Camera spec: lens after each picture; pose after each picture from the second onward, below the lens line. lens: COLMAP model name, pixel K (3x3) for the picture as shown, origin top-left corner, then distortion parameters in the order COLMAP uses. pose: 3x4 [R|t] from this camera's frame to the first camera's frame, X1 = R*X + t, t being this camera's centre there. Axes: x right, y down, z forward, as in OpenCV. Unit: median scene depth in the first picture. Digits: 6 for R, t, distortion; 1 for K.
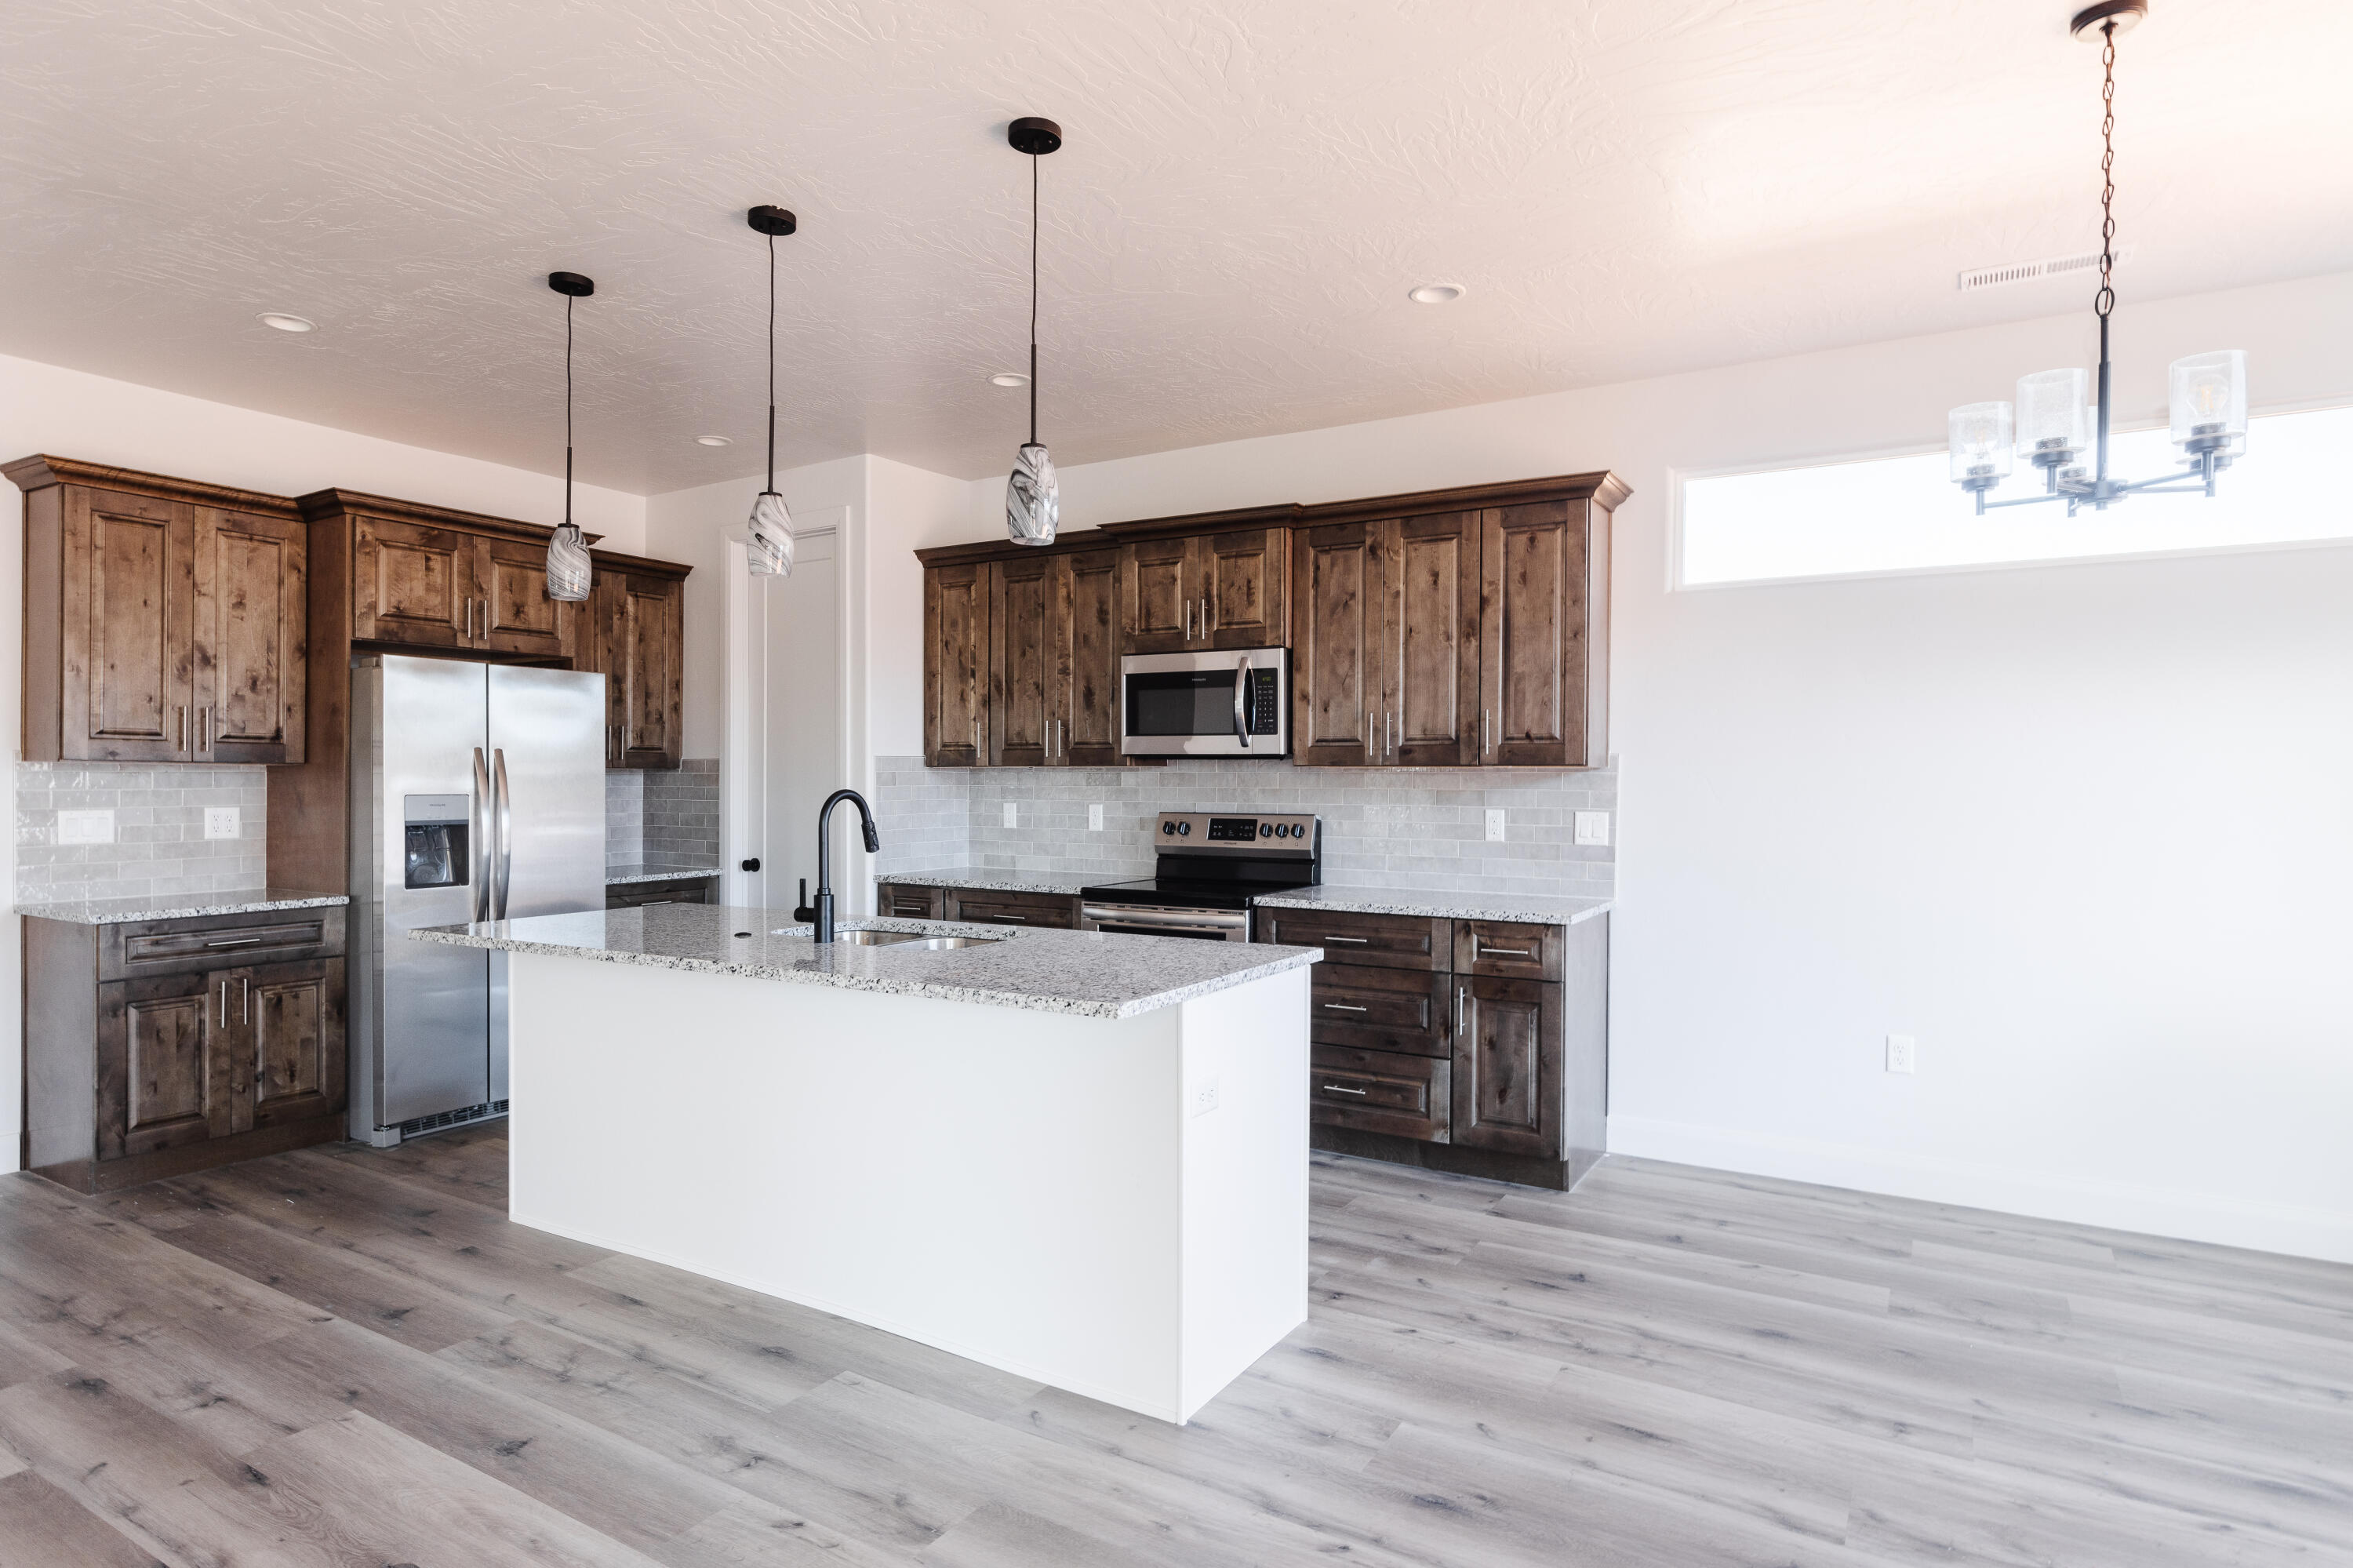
lens RADIAL K [[1342.0, 0, 1088.0], [0, 1342.0, 782.8], [0, 0, 1]] dist [-0.019490, 0.013251]
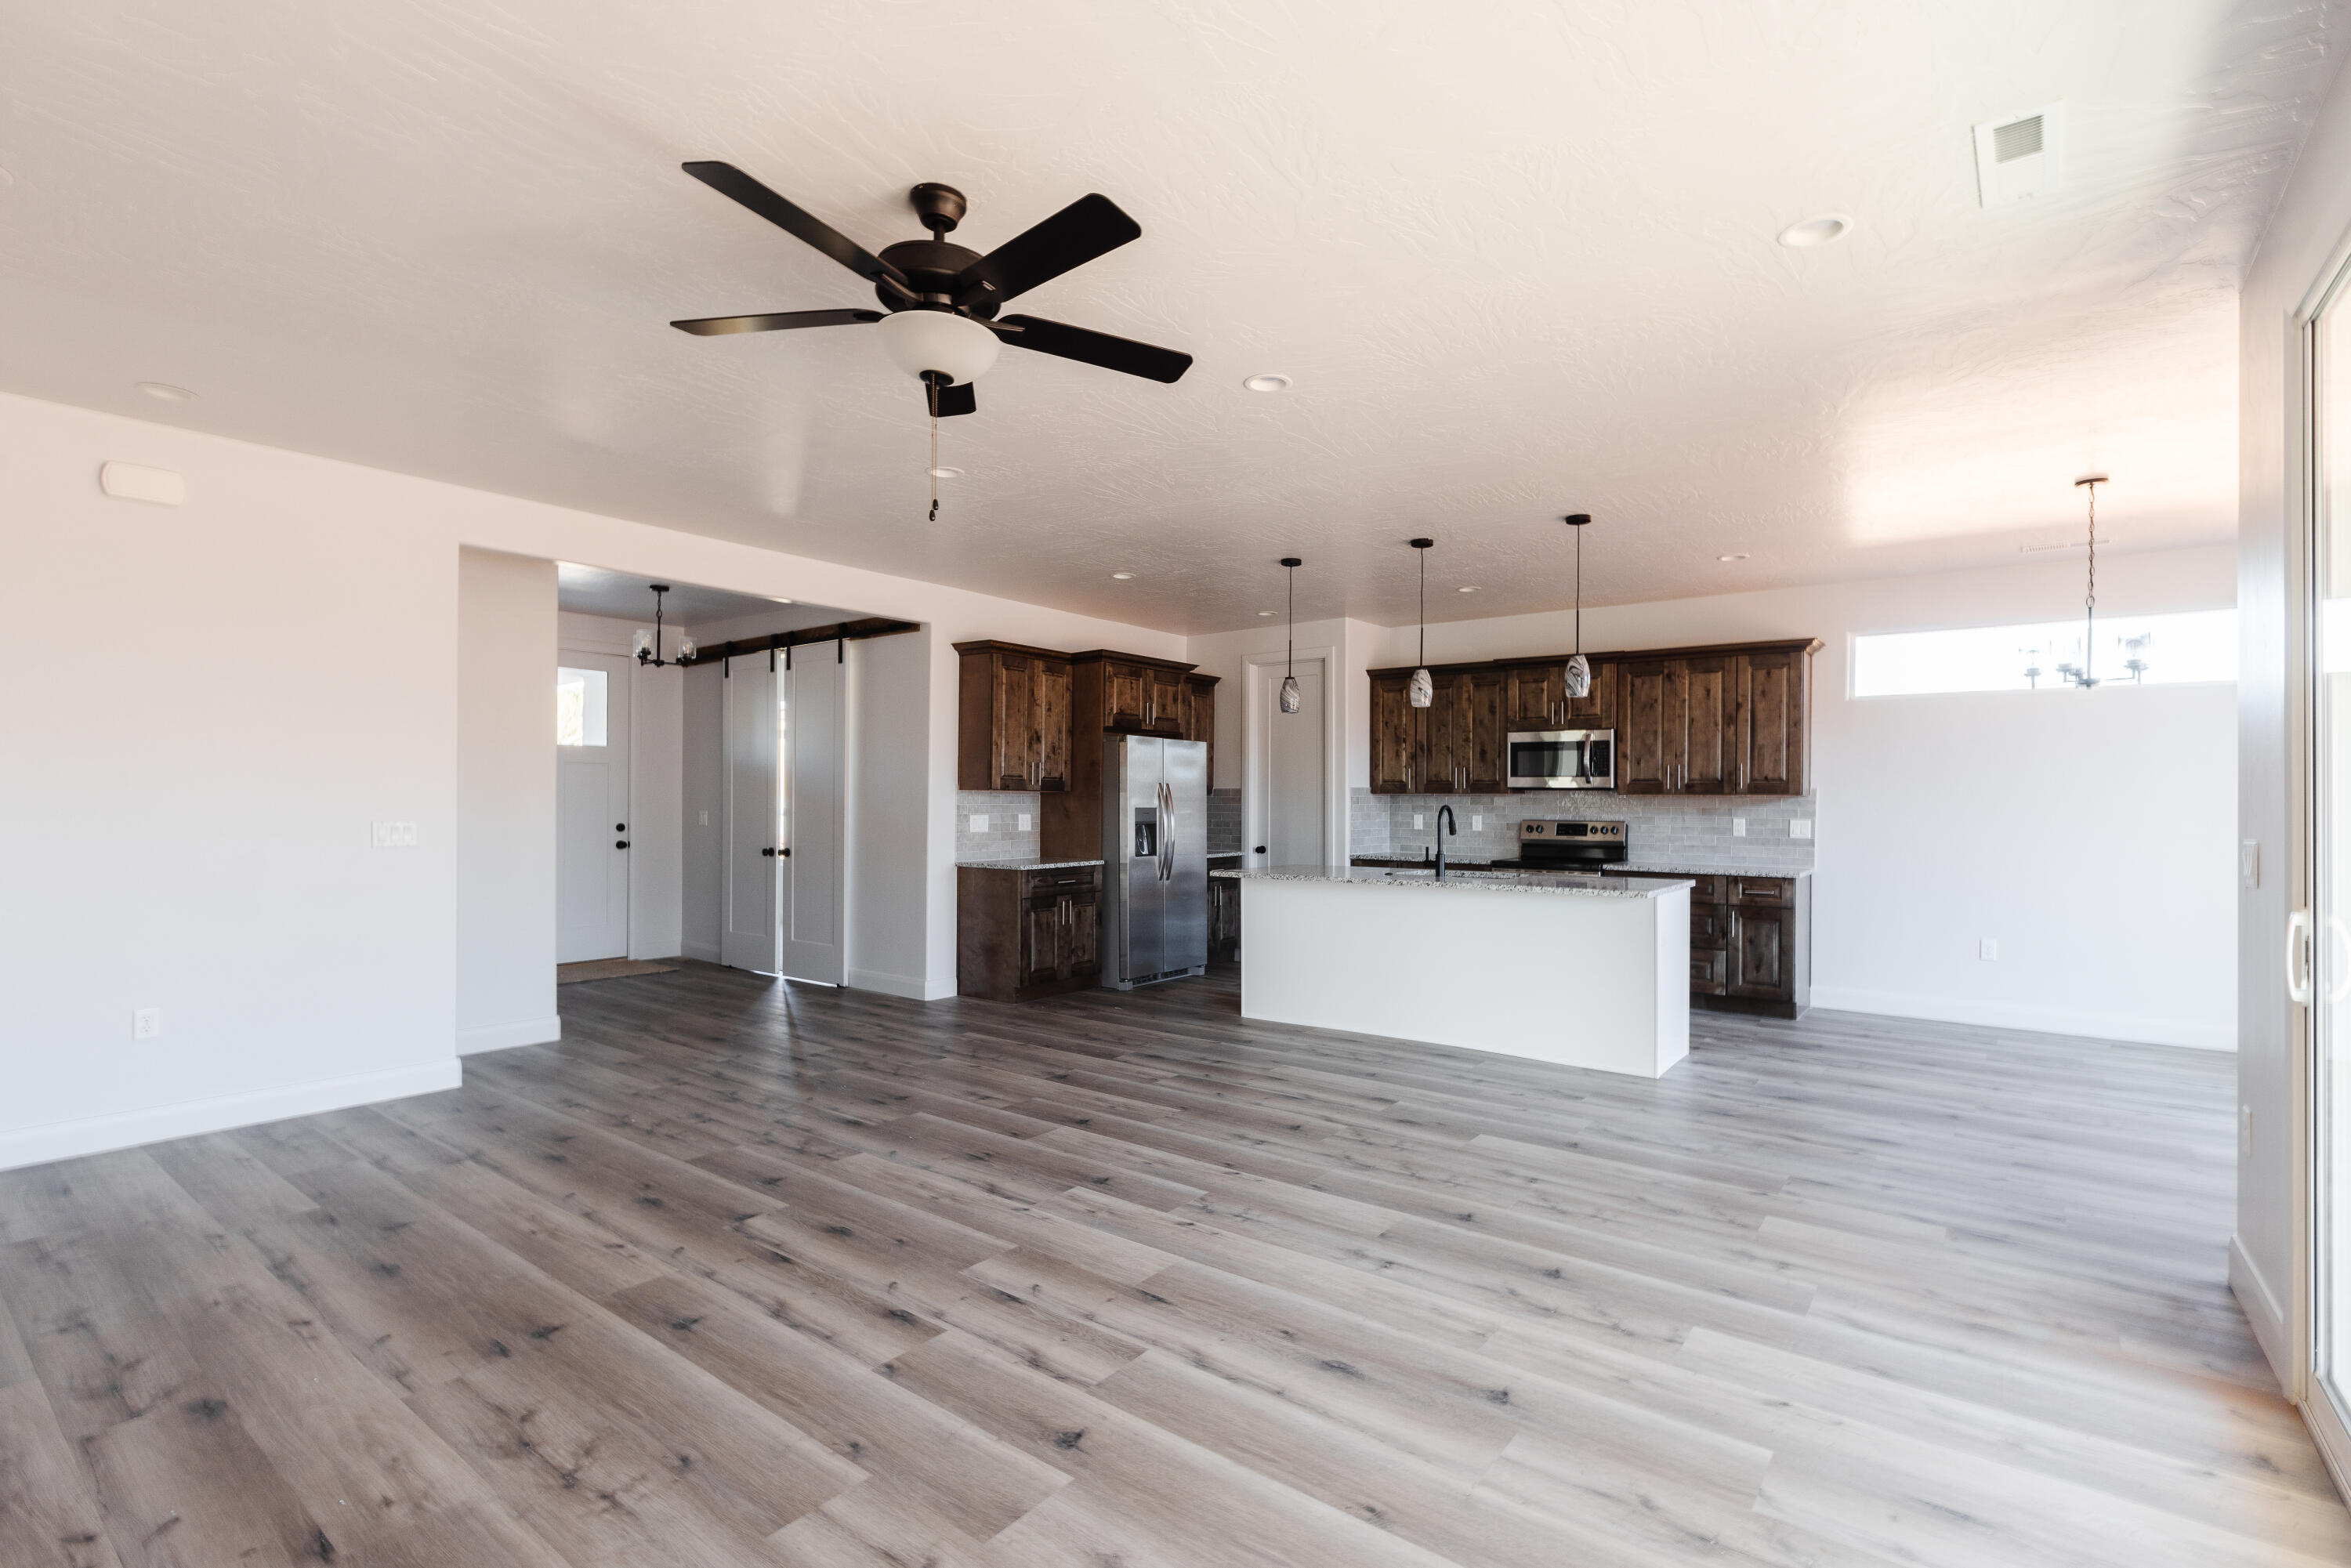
lens RADIAL K [[1095.0, 0, 1099.9], [0, 1095.0, 800.7], [0, 0, 1]] dist [-0.001488, -0.002729]
pose [[0.992700, 0.003686, -0.120551, -0.366340], [-0.004257, 0.999981, -0.004473, 0.005999], [0.120532, 0.004953, 0.992697, -0.555155]]
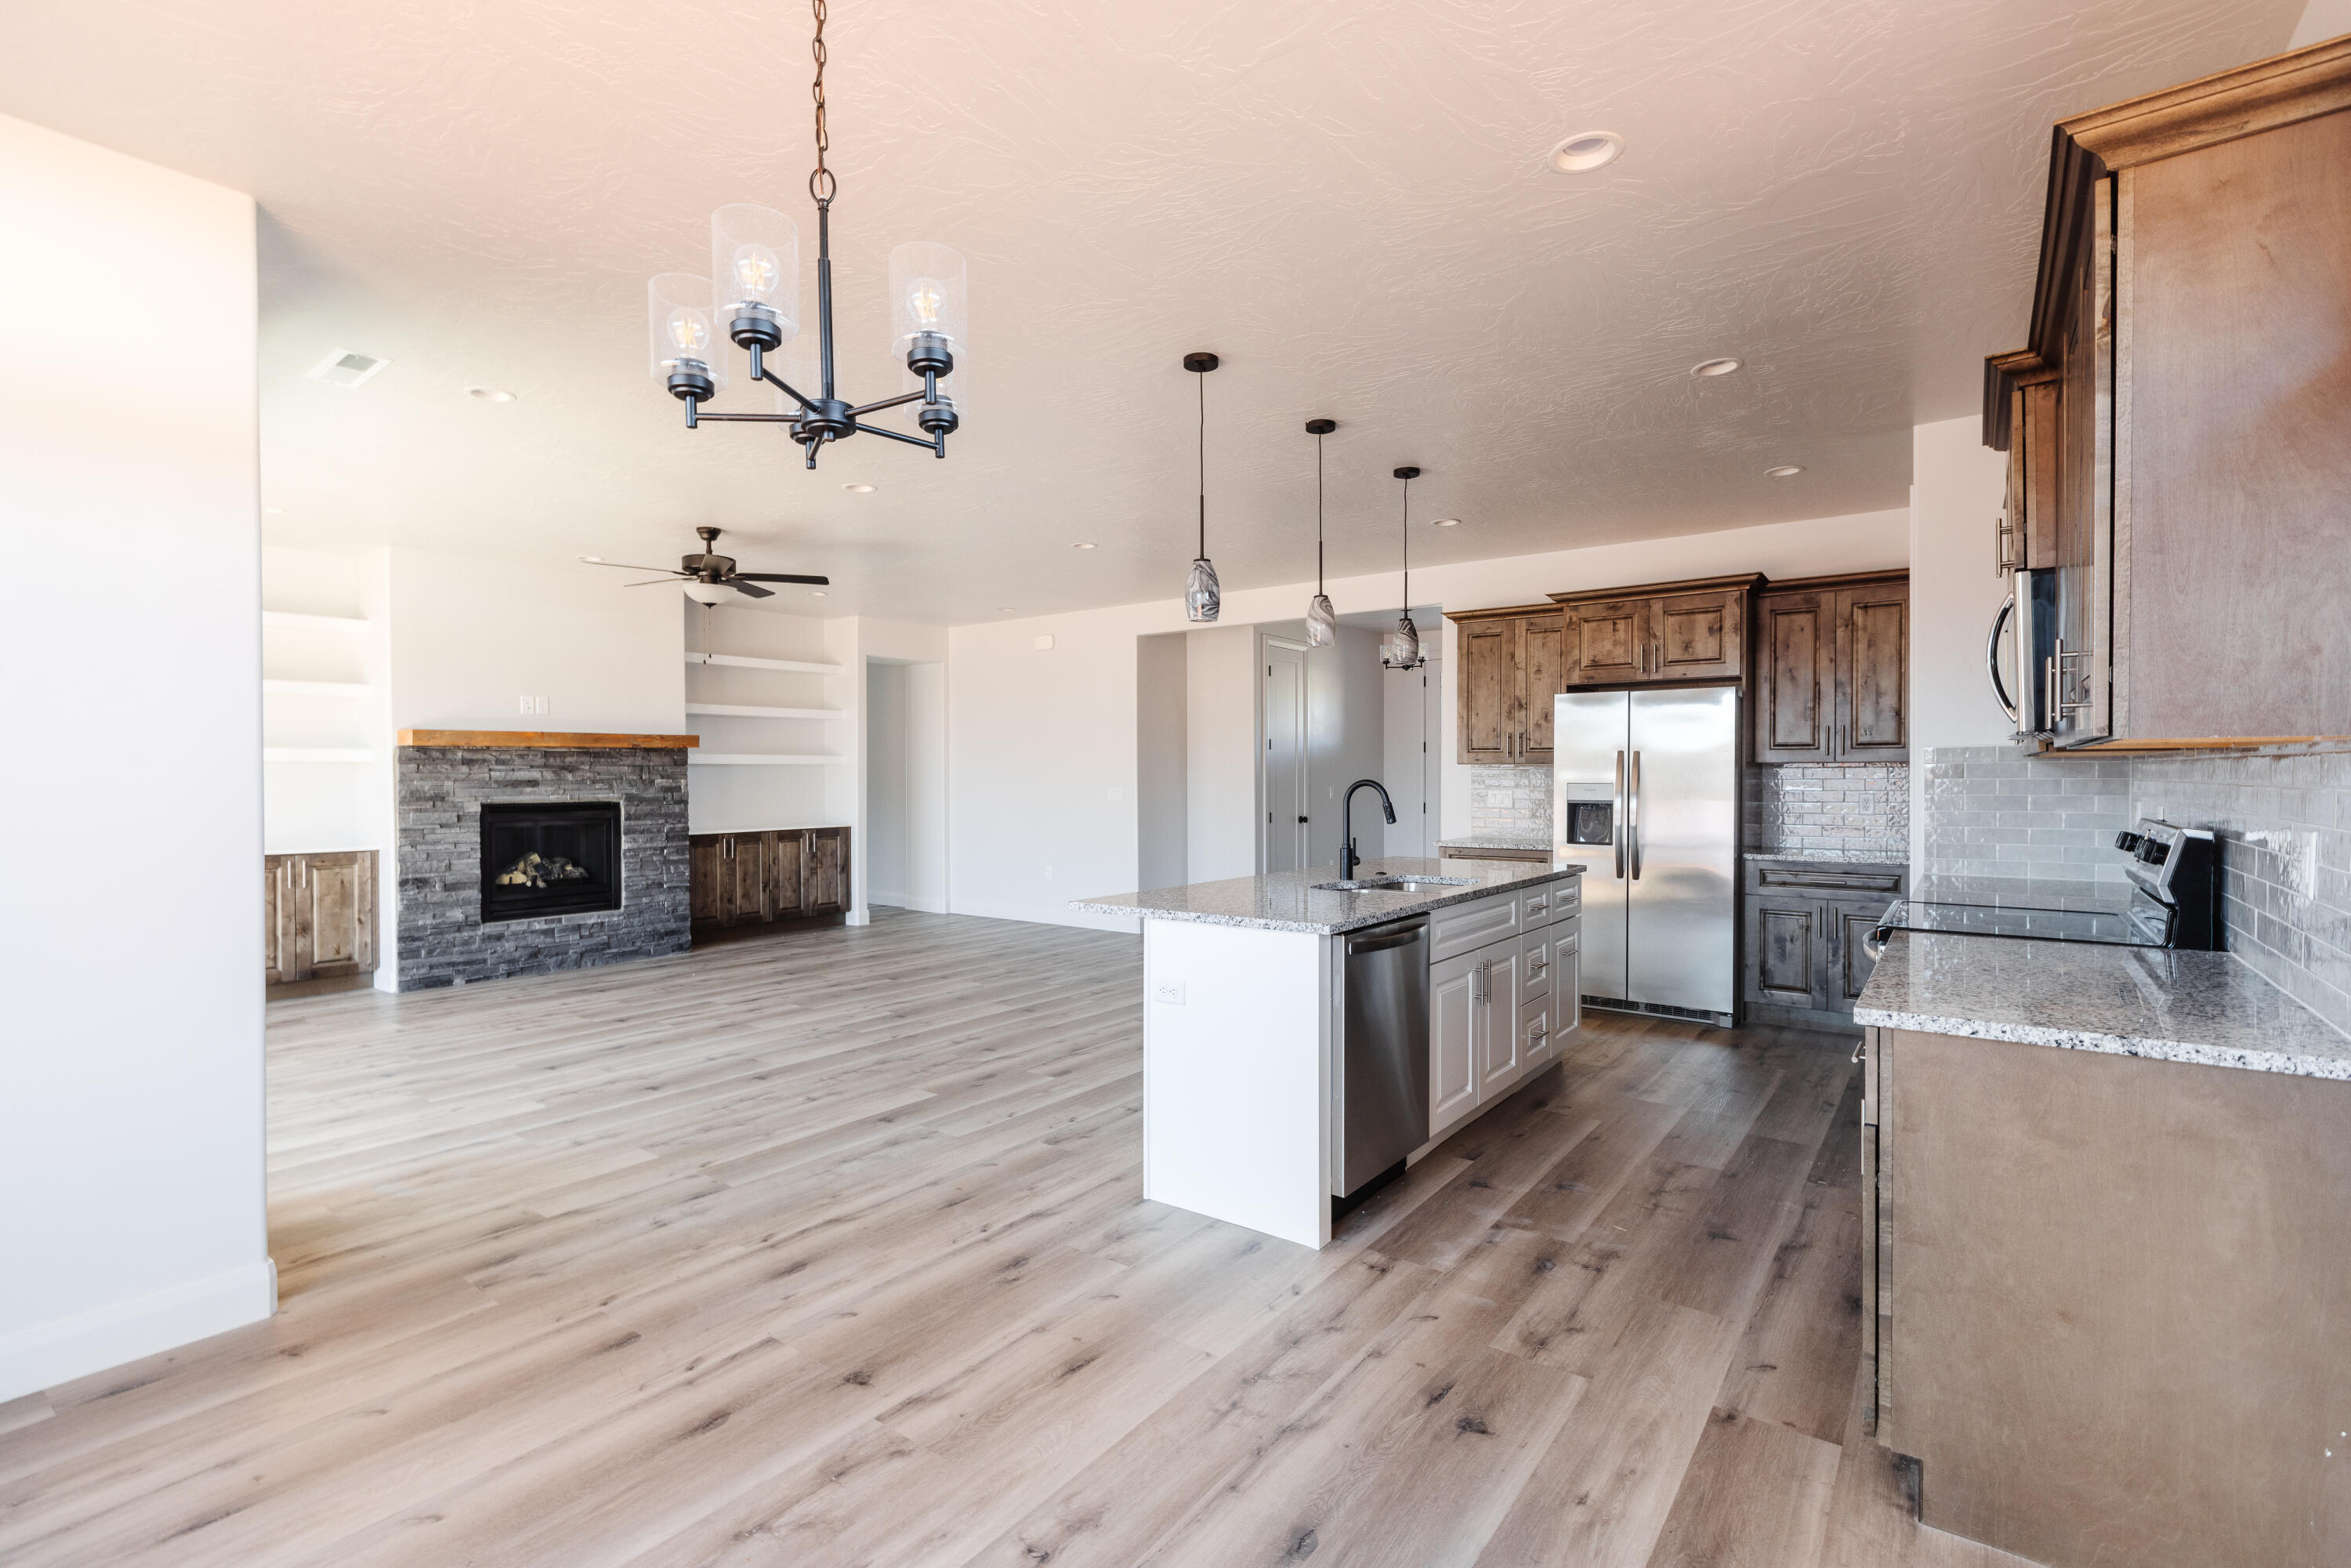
lens RADIAL K [[1023.3, 0, 1196.8], [0, 1023.3, 781.3], [0, 0, 1]] dist [0.011166, -0.005624]
pose [[-0.058162, 0.006515, -0.998286, 0.688495], [0.002657, 0.999976, 0.006371, -0.001983], [0.998304, -0.002281, -0.058178, 0.629474]]
